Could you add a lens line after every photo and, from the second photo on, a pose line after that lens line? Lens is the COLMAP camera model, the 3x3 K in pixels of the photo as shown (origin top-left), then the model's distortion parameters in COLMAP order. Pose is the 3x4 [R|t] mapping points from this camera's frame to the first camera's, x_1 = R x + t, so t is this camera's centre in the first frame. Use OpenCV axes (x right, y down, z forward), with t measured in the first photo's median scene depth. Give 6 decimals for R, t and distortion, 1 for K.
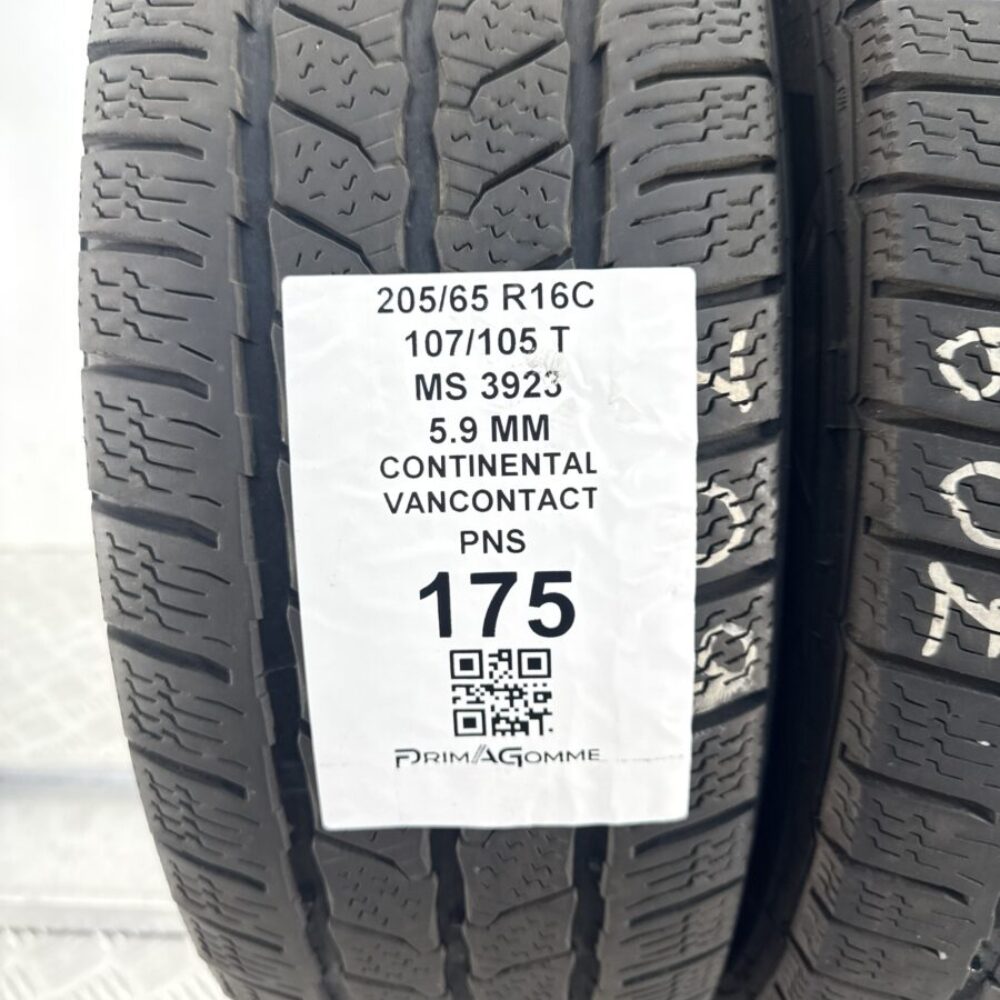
lens RADIAL K [[945.6, 0, 500.0], [0, 945.6, 500.0], [0, 0, 1]] dist [0.181398, -0.435260]
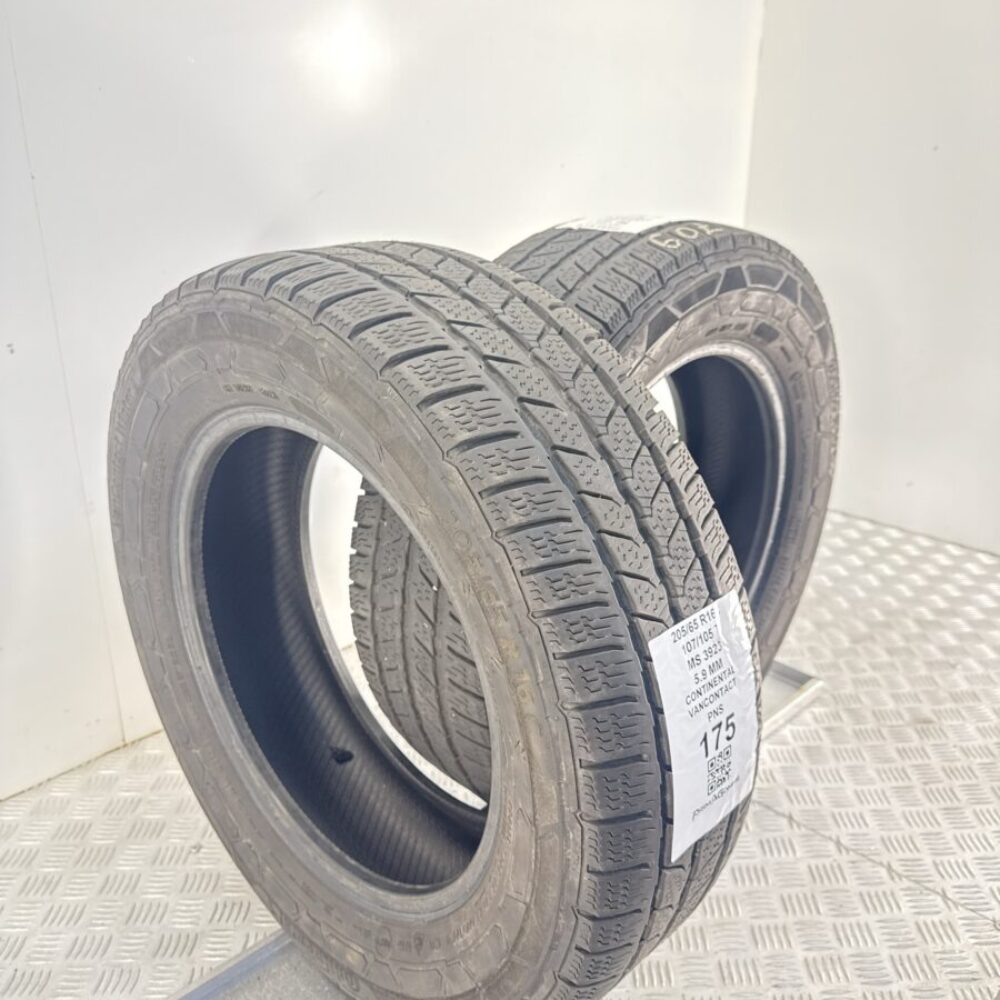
lens RADIAL K [[945.6, 0, 500.0], [0, 945.6, 500.0], [0, 0, 1]] dist [0.181398, -0.435260]
pose [[0.693460, -0.241122, 0.678950, -2.007585], [0.269294, 0.960783, 0.066163, -0.826248], [-0.668277, 0.136956, 0.731197, -0.566599]]
